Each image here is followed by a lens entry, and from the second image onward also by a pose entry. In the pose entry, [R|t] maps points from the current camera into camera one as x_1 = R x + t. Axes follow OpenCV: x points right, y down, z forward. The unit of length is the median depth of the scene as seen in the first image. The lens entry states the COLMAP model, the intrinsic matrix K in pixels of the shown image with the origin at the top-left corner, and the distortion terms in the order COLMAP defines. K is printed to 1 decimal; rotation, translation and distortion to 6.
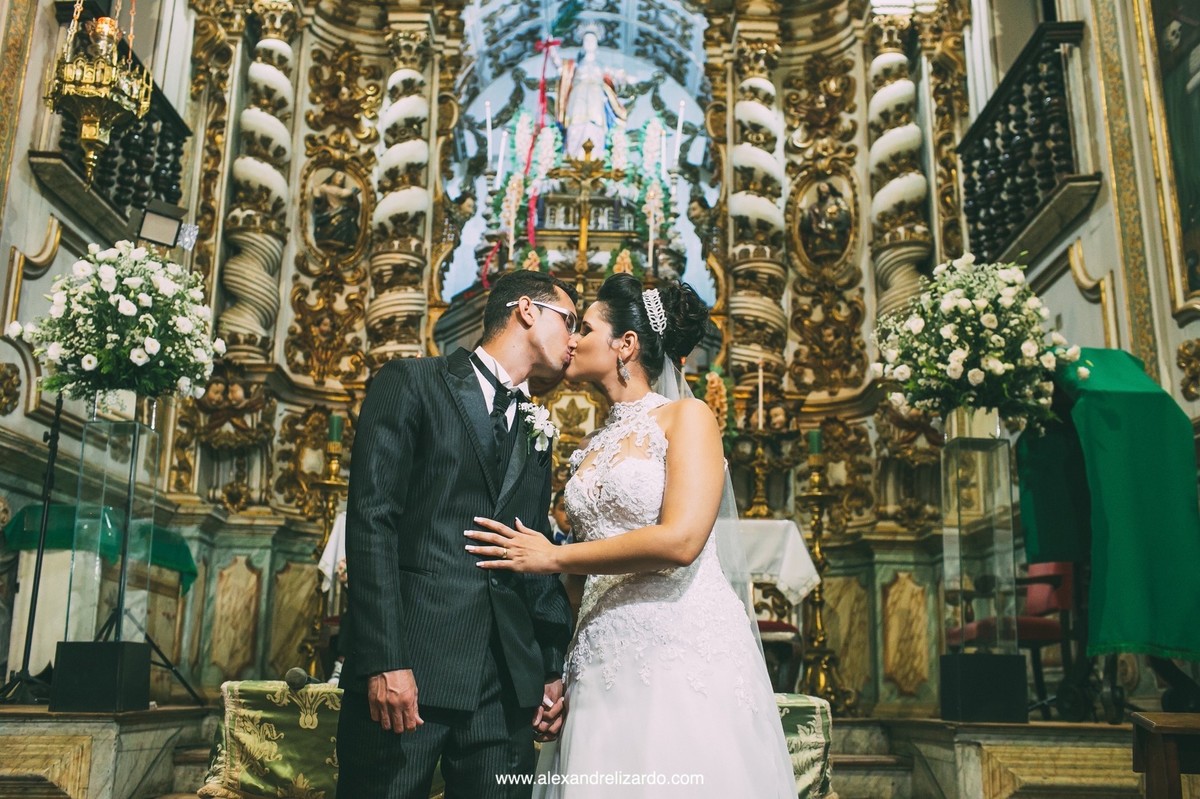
lens RADIAL K [[1139.6, 0, 600.0], [0, 1139.6, 399.5], [0, 0, 1]] dist [-0.110180, 0.136485]
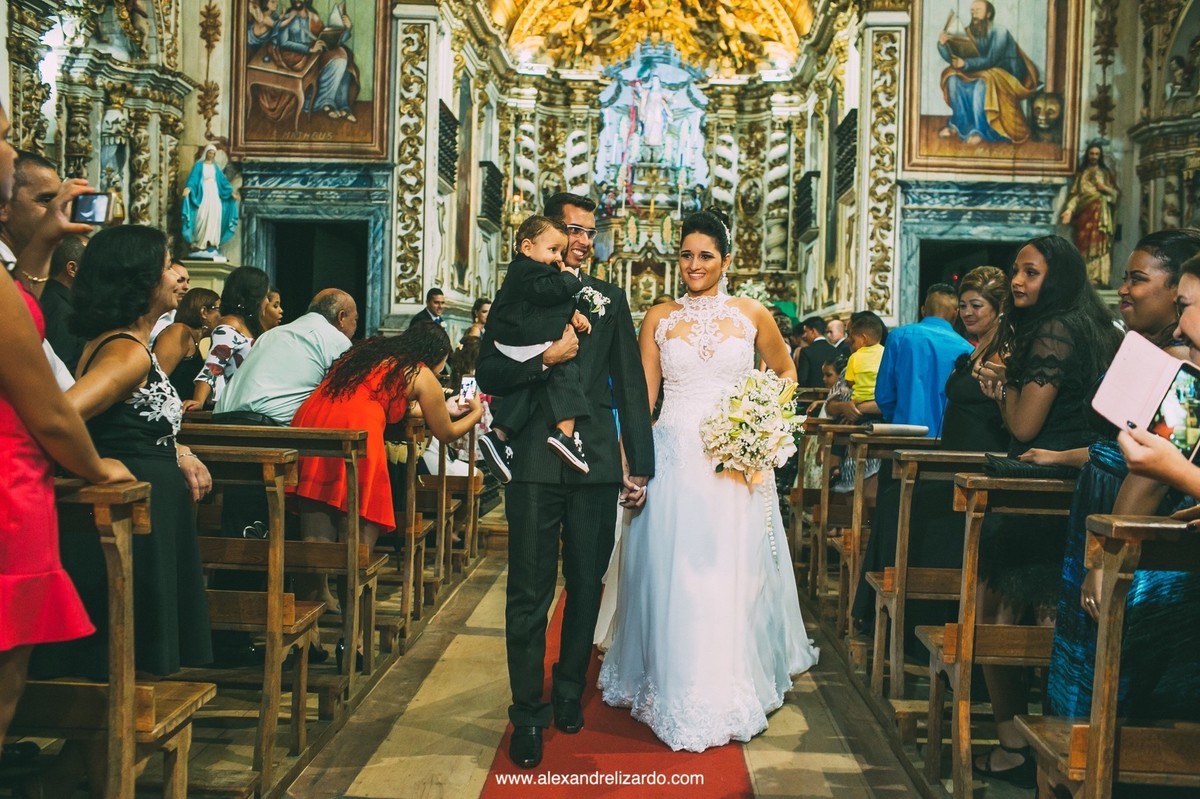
lens RADIAL K [[1139.6, 0, 600.0], [0, 1139.6, 399.5], [0, 0, 1]] dist [-0.110180, 0.136485]
pose [[0.998702, 0.018131, -0.047603, -0.002305], [-0.004396, 0.961705, 0.274053, -0.409755], [0.050749, -0.273488, 0.960536, -1.491771]]
